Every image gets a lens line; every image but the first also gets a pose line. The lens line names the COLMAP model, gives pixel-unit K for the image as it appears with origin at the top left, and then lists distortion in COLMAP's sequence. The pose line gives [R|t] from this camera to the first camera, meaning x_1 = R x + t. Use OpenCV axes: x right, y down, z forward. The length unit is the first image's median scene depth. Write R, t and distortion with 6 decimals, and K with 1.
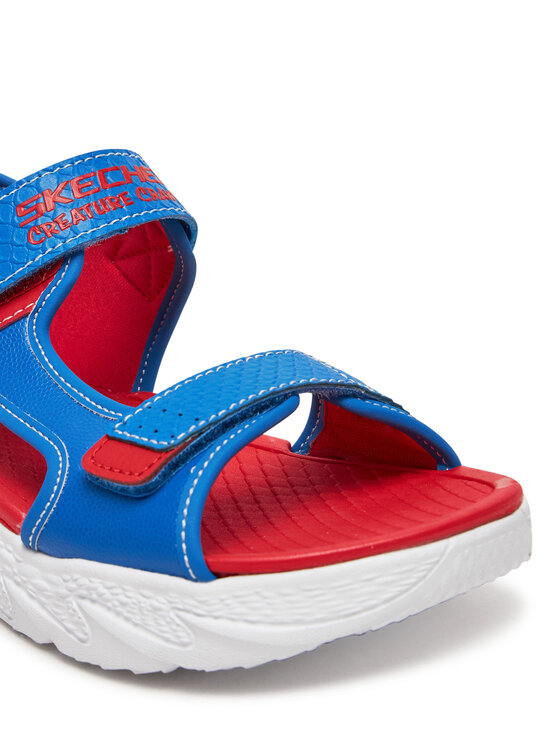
lens RADIAL K [[2022.2, 0, 280.0], [0, 2022.2, 373.0], [0, 0, 1]] dist [-0.068990, -0.582816]
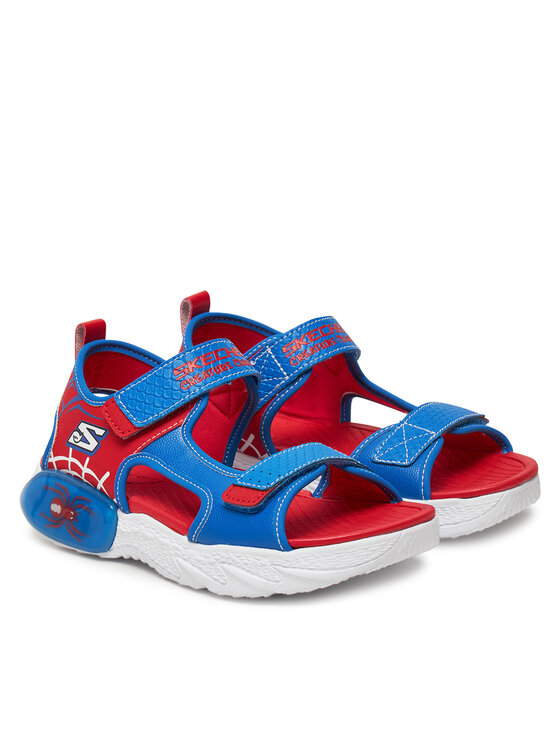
lens RADIAL K [[1663.7, 0, 280.0], [0, 1663.7, 373.0], [0, 0, 1]] dist [-0.593533, 0.012642]
pose [[0.999126, -0.005213, 0.041473, -0.109400], [0.007791, 0.998030, -0.062253, 0.023749], [-0.041067, 0.062521, 0.997198, -0.689367]]
